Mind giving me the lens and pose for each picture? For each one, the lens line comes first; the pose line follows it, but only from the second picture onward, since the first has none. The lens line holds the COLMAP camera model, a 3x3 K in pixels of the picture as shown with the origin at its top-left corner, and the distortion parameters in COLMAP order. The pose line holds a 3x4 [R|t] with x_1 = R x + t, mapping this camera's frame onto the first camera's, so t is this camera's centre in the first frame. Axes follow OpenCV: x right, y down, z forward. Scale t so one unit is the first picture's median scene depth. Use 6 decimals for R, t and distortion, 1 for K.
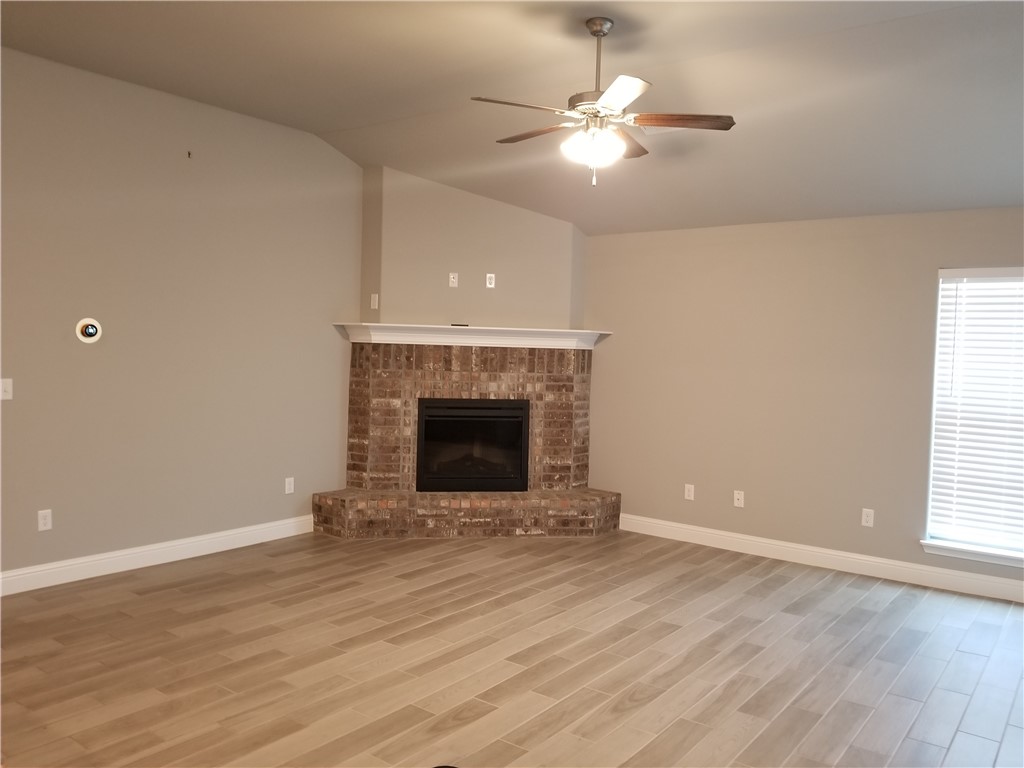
lens RADIAL K [[797.8, 0, 533.7], [0, 797.8, 370.6], [0, 0, 1]] dist [0.070564, -0.117791]
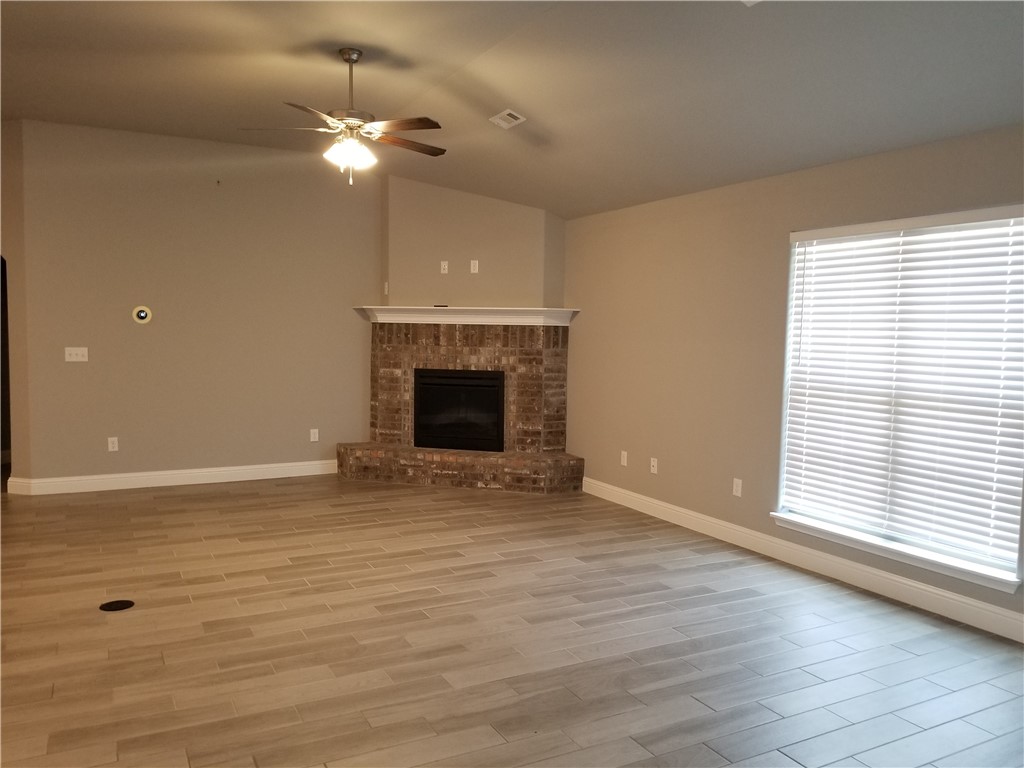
lens RADIAL K [[797.8, 0, 535.0], [0, 797.8, 386.9], [0, 0, 1]] dist [0.070564, -0.117791]
pose [[0.906021, 0.016427, -0.422914, 0.554268], [-0.003099, 0.999477, 0.032183, 0.024379], [0.423222, -0.027848, 0.905598, -0.003493]]
